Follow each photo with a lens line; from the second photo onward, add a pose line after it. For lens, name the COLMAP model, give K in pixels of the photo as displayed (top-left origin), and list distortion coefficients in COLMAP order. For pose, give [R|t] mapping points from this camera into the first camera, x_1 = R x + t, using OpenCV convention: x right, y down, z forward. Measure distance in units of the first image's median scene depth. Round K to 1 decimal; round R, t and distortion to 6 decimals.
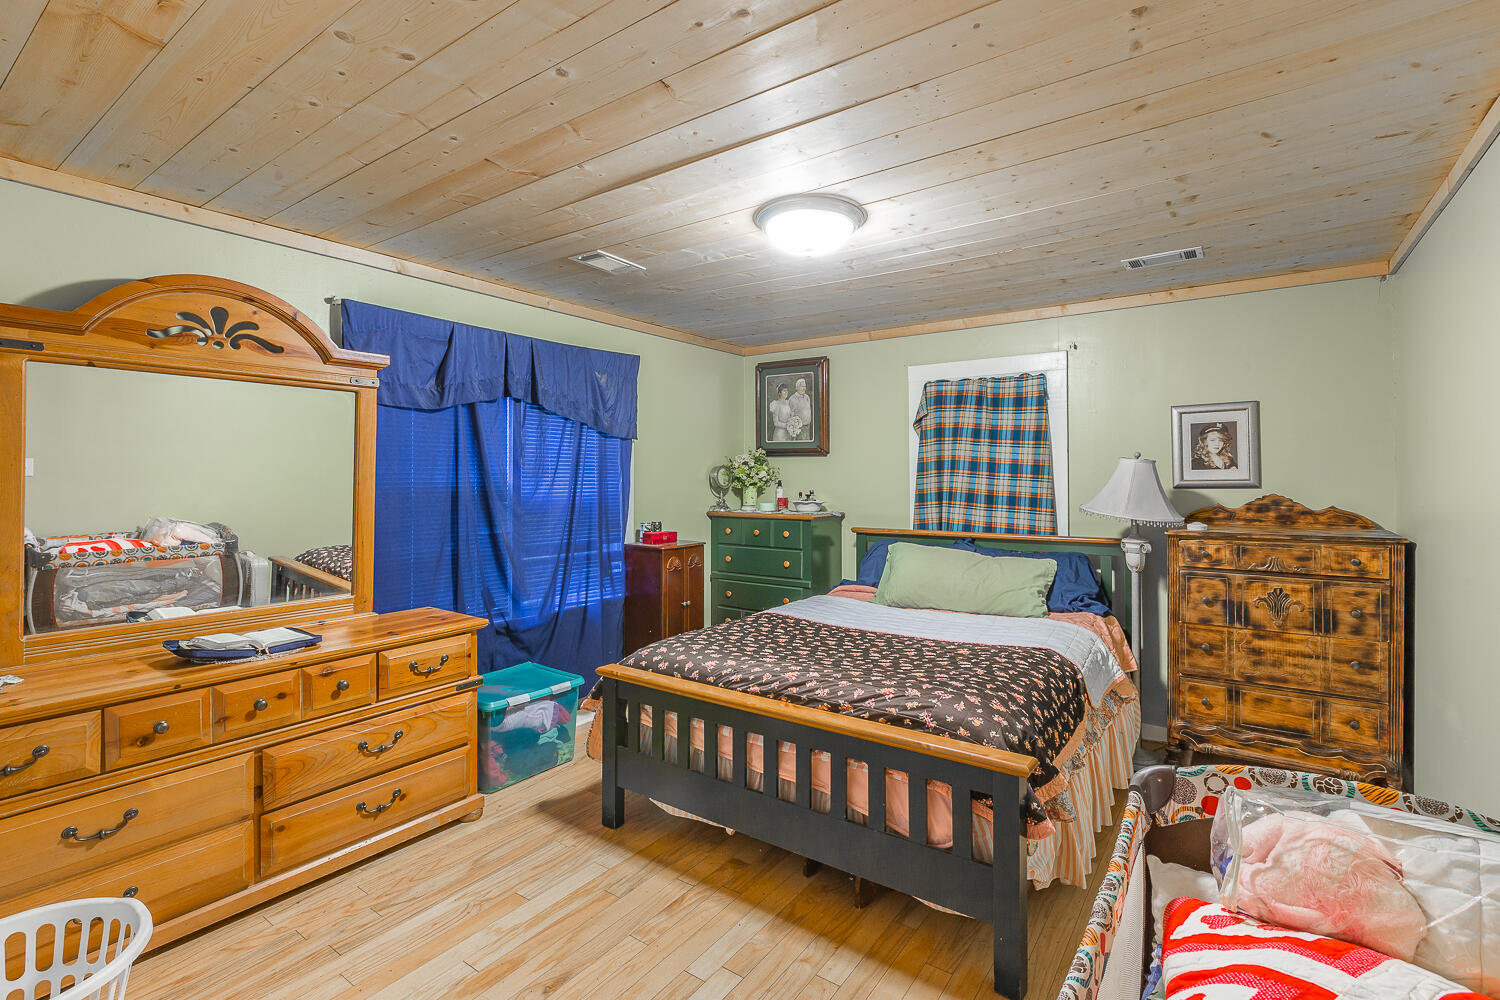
lens RADIAL K [[647.8, 0, 748.6], [0, 647.8, 489.3], [0, 0, 1]] dist [0.000056, 0.000220]
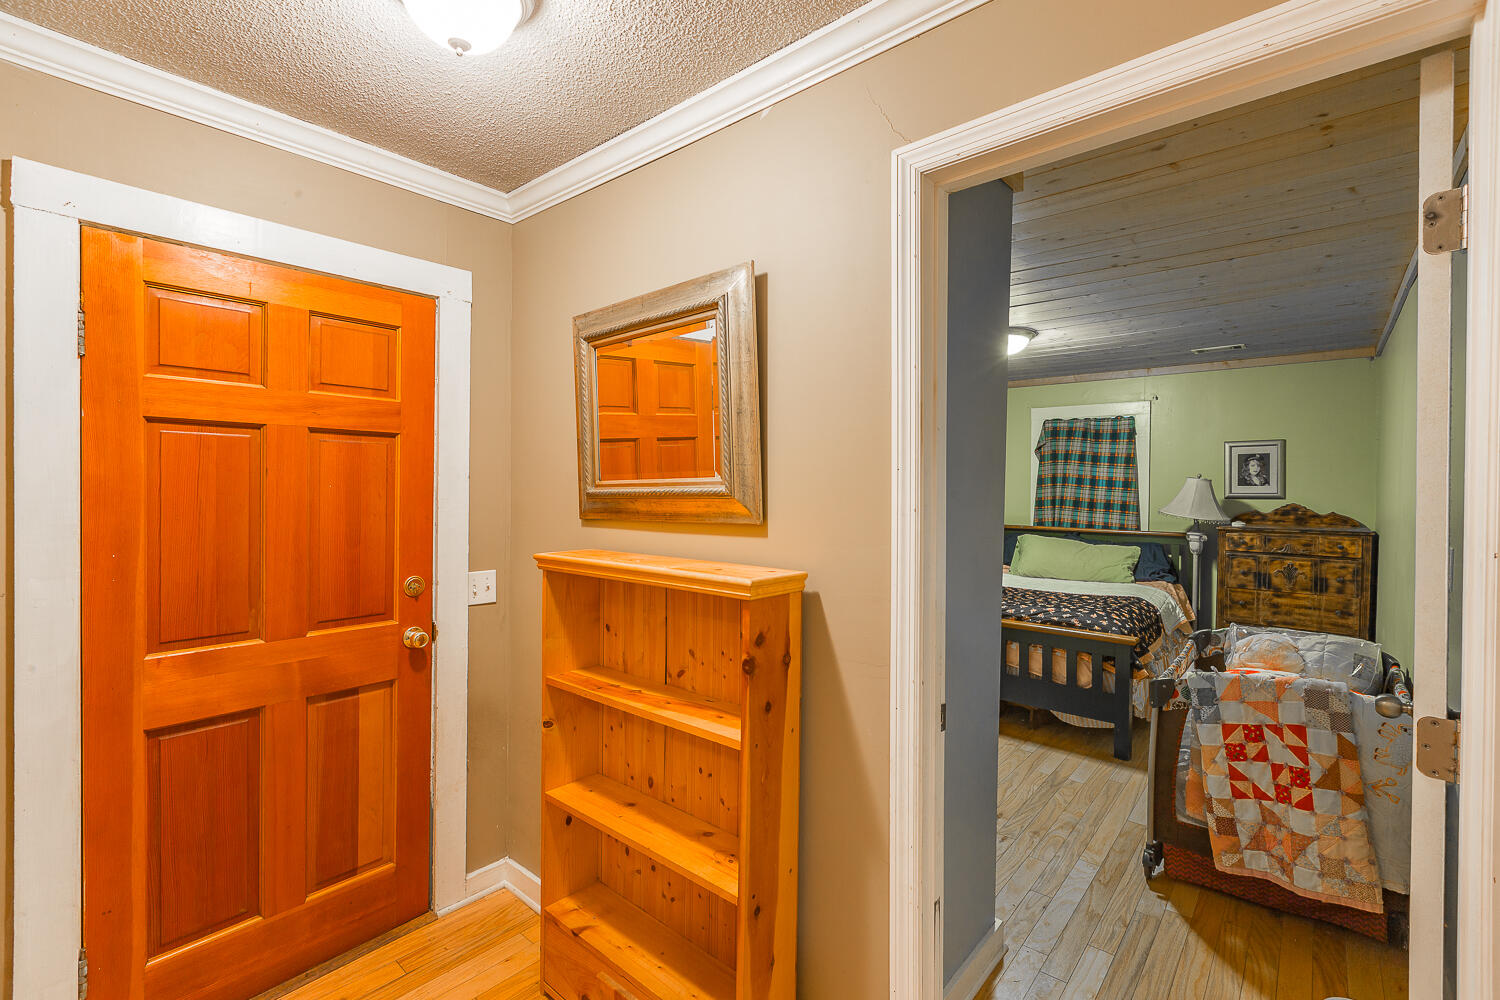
lens RADIAL K [[672.7, 0, 754.1], [0, 672.7, 508.3], [0, 0, 1]] dist [-0.002343, -0.000681]
pose [[0.998727, 0.013970, -0.048460, -0.337895], [-0.013059, 0.999733, 0.019062, 0.005463], [0.048714, -0.018405, 0.998643, -0.580064]]
